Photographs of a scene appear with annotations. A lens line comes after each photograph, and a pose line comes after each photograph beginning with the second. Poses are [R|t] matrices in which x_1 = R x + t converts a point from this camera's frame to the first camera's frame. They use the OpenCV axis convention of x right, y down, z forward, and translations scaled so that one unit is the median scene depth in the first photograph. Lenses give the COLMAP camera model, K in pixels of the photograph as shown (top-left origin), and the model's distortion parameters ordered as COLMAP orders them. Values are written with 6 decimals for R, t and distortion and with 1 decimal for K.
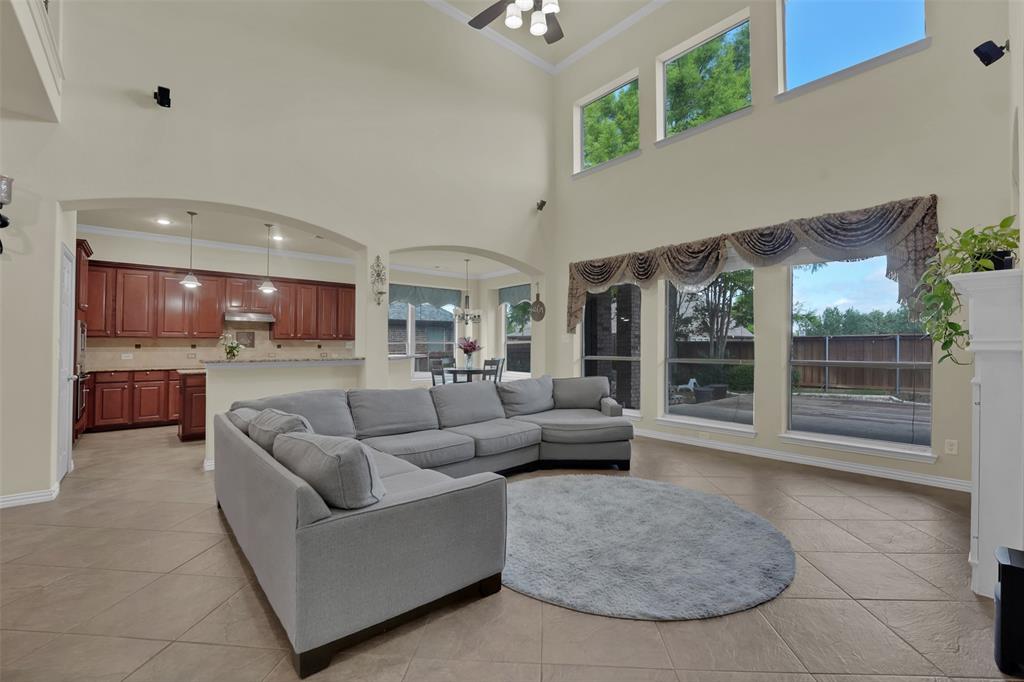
lens RADIAL K [[440.2, 0, 519.5], [0, 440.2, 343.2], [0, 0, 1]] dist [-0.024190, 0.000306]
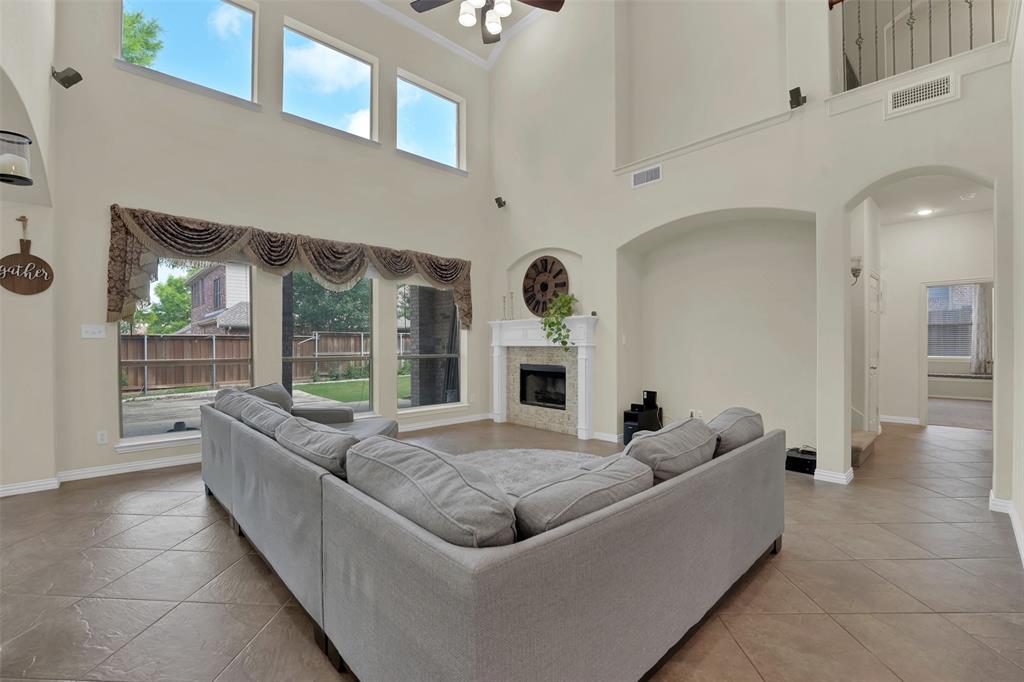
lens RADIAL K [[440.2, 0, 520.5], [0, 440.2, 345.6], [0, 0, 1]] dist [-0.024190, 0.000306]
pose [[-0.036498, 0.000105, 0.999334, -0.489798], [-0.006586, 0.999978, -0.000346, 0.005562], [-0.999312, -0.006594, -0.036496, 0.470343]]
